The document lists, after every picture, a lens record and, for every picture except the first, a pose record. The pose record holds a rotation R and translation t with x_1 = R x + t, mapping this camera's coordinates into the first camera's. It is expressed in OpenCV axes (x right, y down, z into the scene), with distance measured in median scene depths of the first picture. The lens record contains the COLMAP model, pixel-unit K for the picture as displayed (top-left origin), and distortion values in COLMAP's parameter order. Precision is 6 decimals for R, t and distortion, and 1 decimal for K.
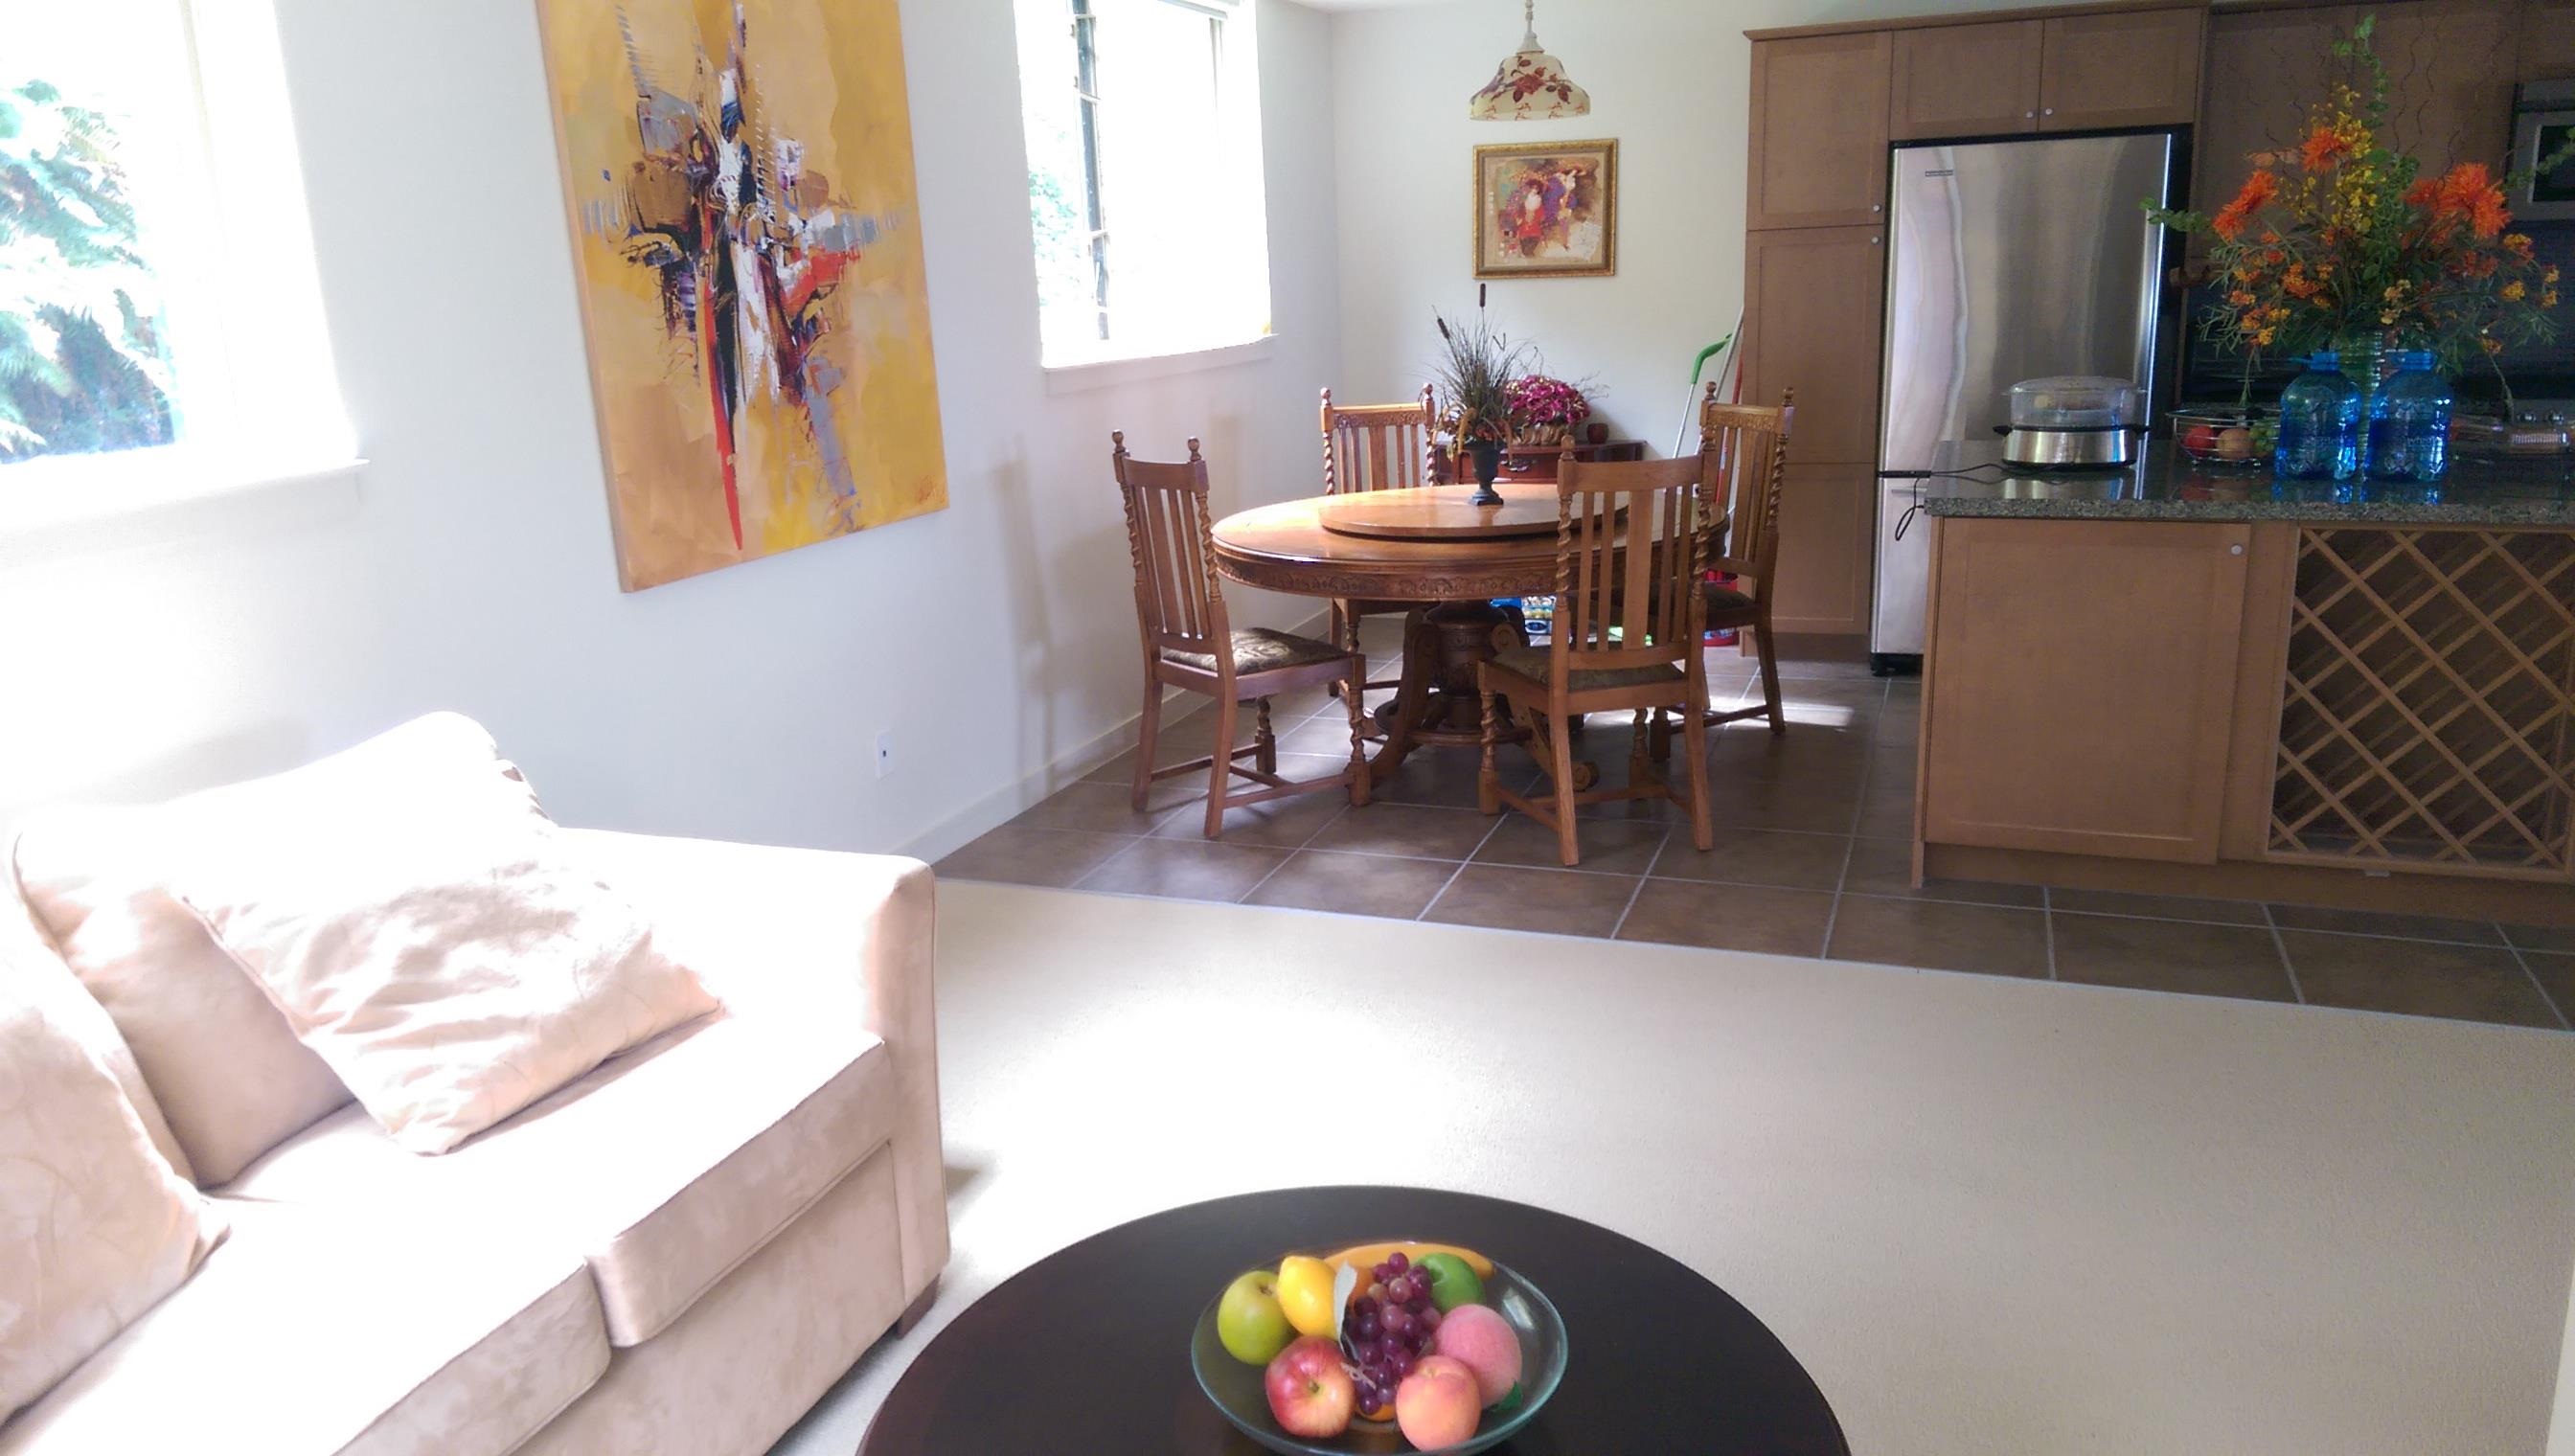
lens RADIAL K [[1799.1, 0, 1293.2], [0, 1799.1, 765.6], [0, 0, 1]] dist [0.032966, -0.068789]
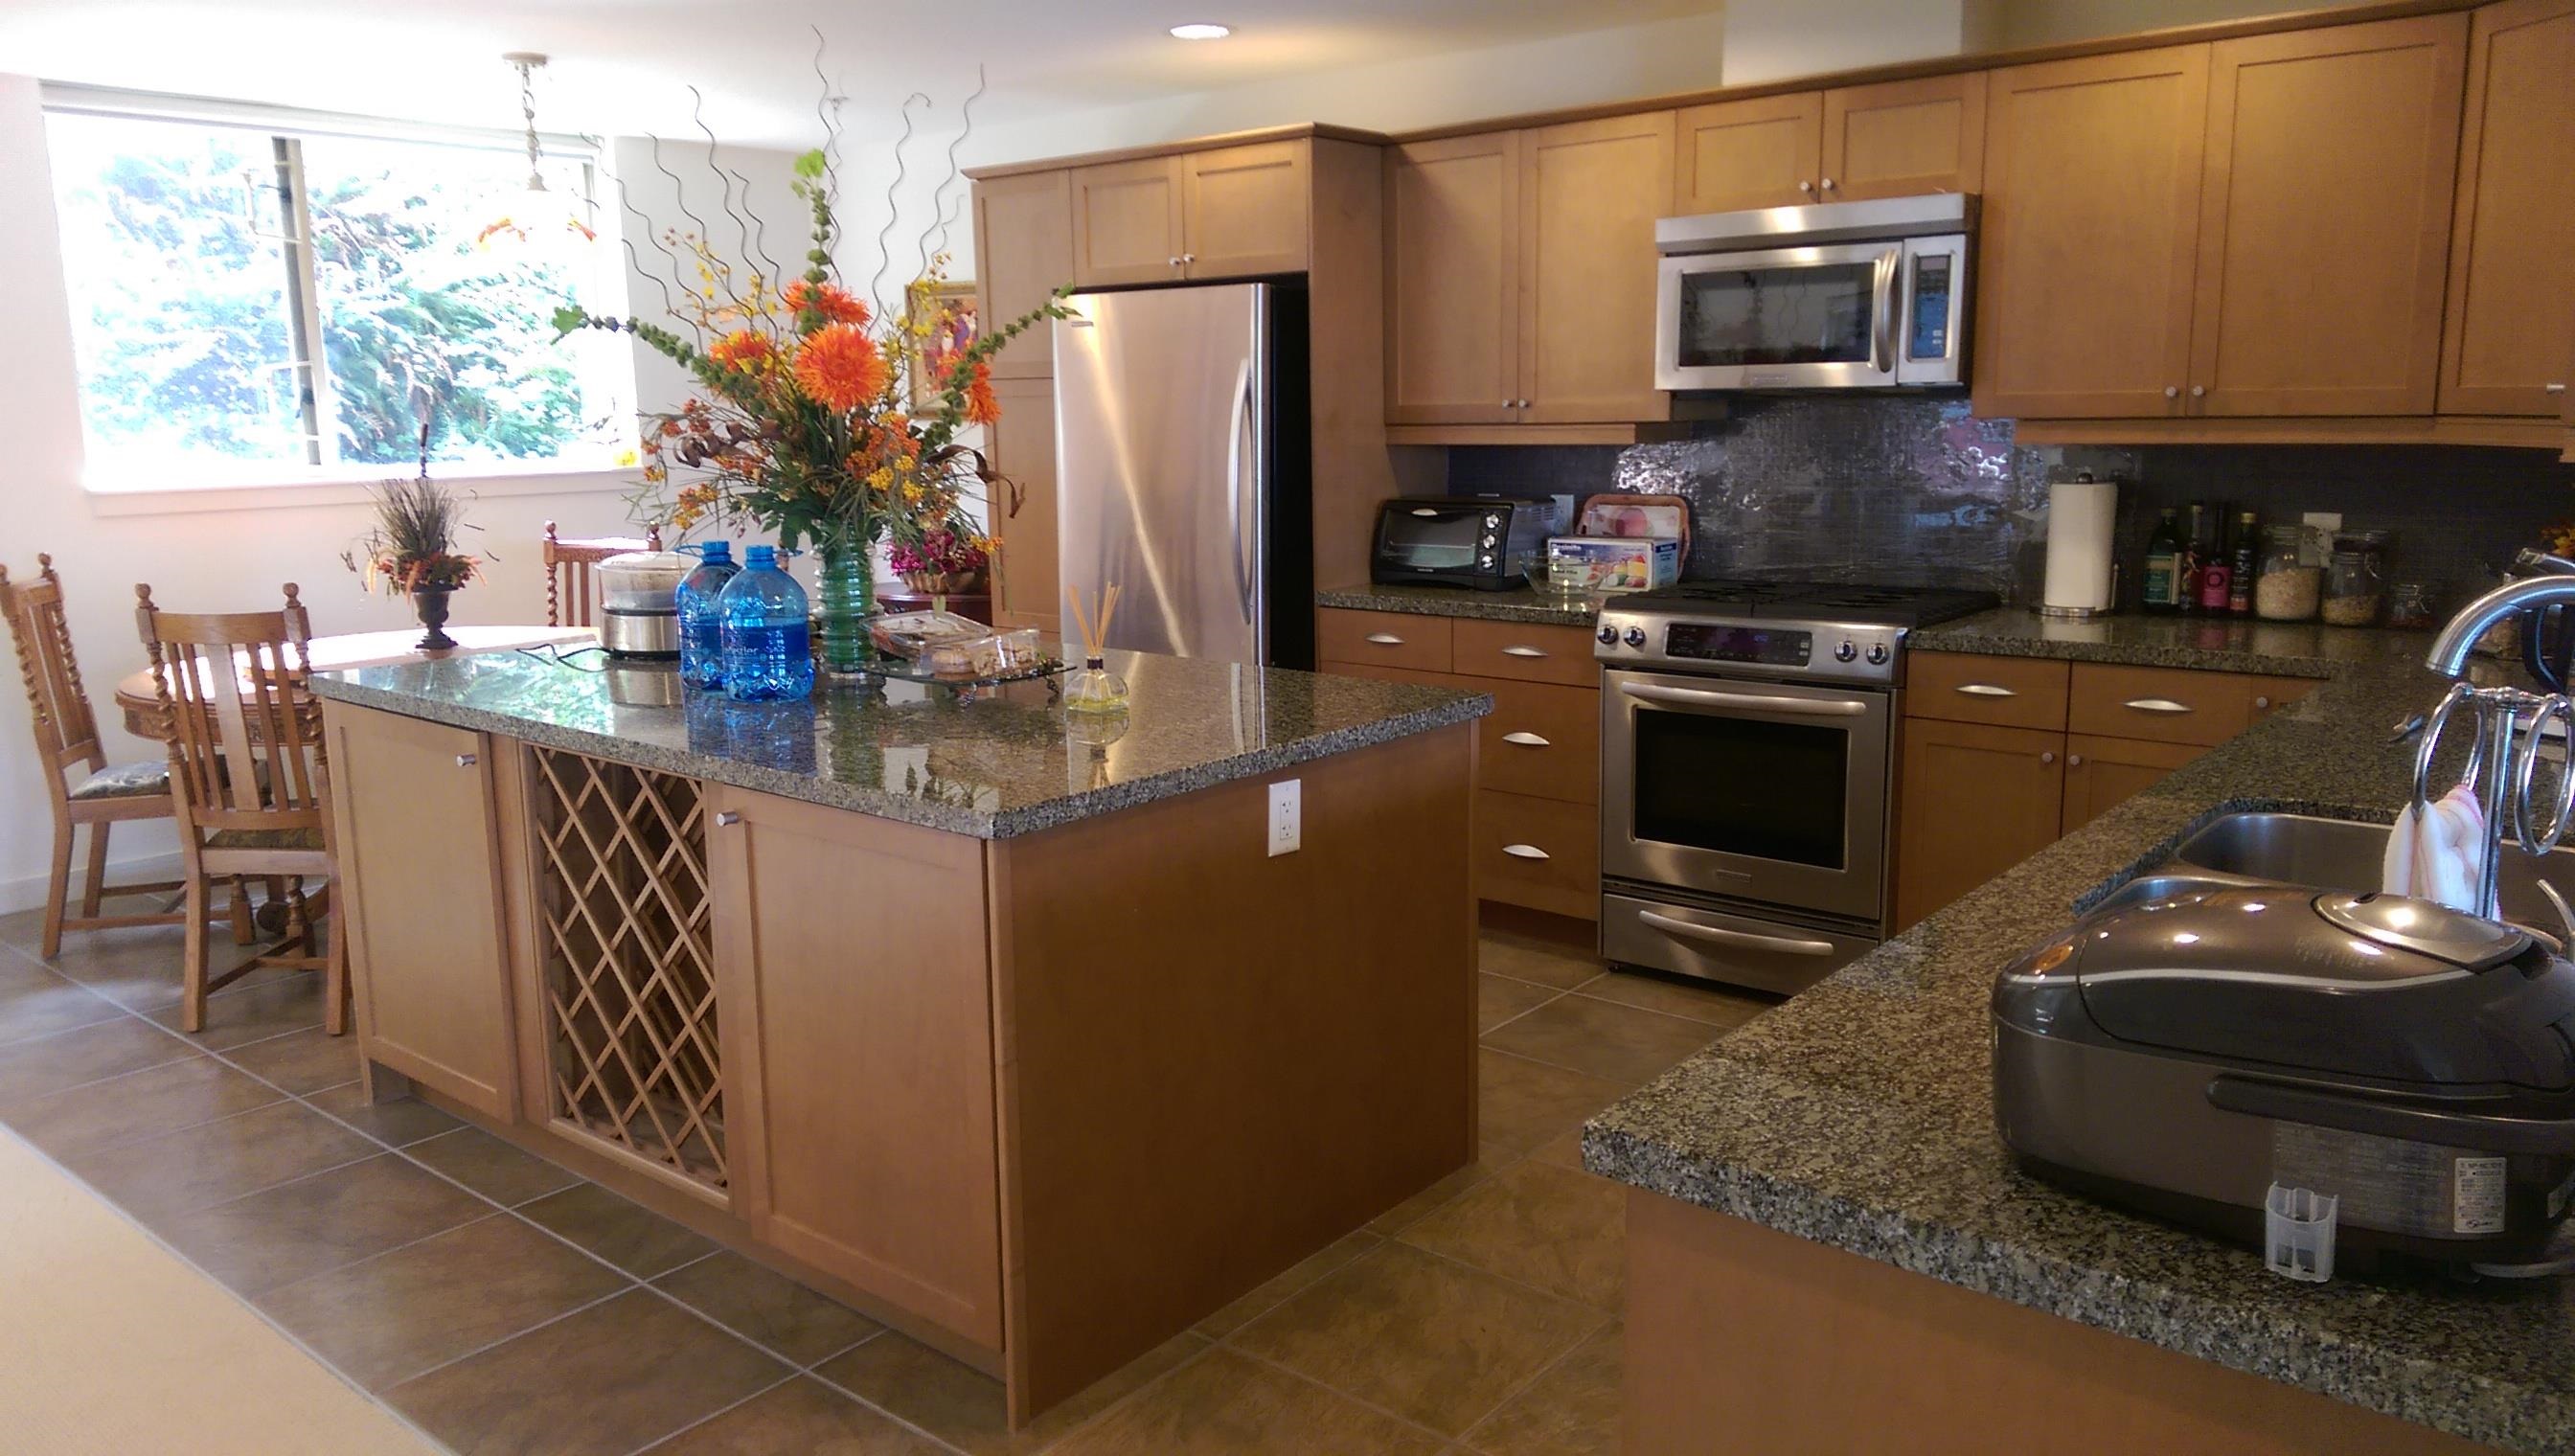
lens RADIAL K [[1824.8, 0, 1299.2], [0, 1824.8, 716.3], [0, 0, 1]] dist [0.078995, -0.086498]
pose [[0.942294, 0.082535, -0.324454, 1.005899], [-0.110238, 0.991582, -0.067919, -0.106100], [0.316117, 0.099766, 0.943460, 0.238242]]
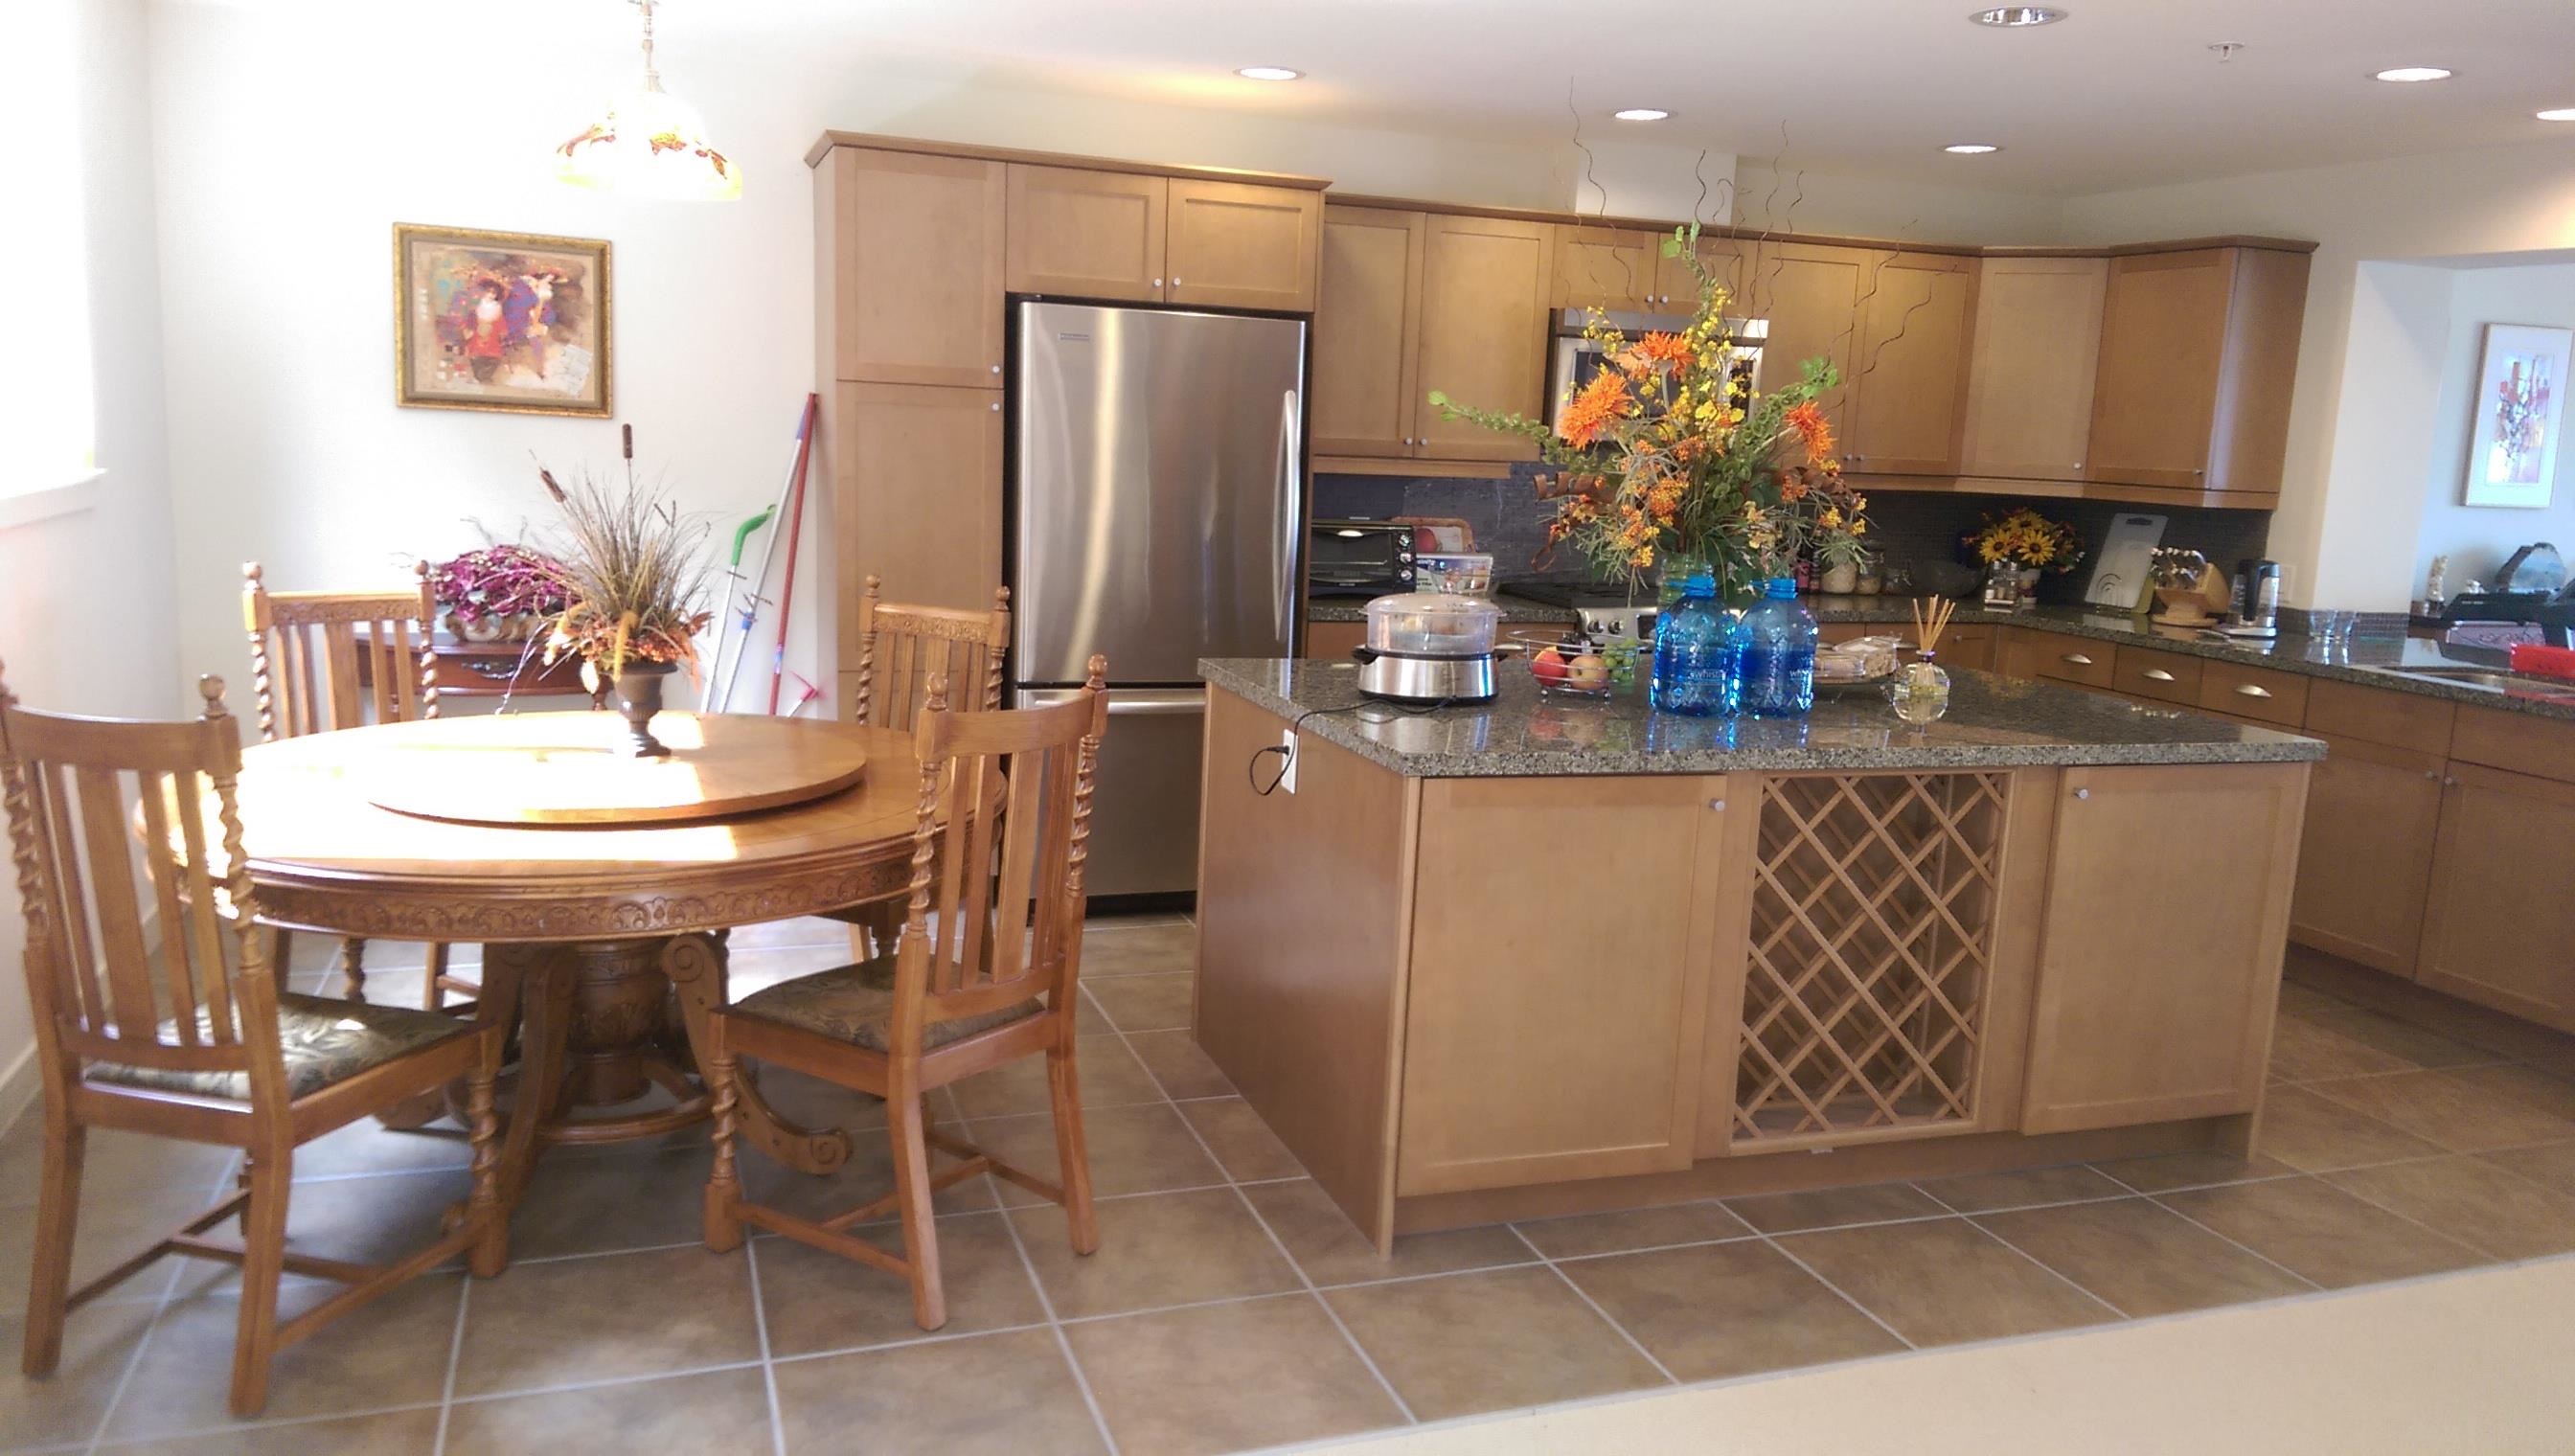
lens RADIAL K [[1824.8, 0, 1299.2], [0, 1824.8, 716.3], [0, 0, 1]] dist [0.078995, -0.086498]
pose [[0.760642, -0.028112, 0.648562, -0.165104], [0.099661, 0.992275, -0.073874, -0.098603], [-0.641476, 0.120828, 0.757568, 0.387502]]
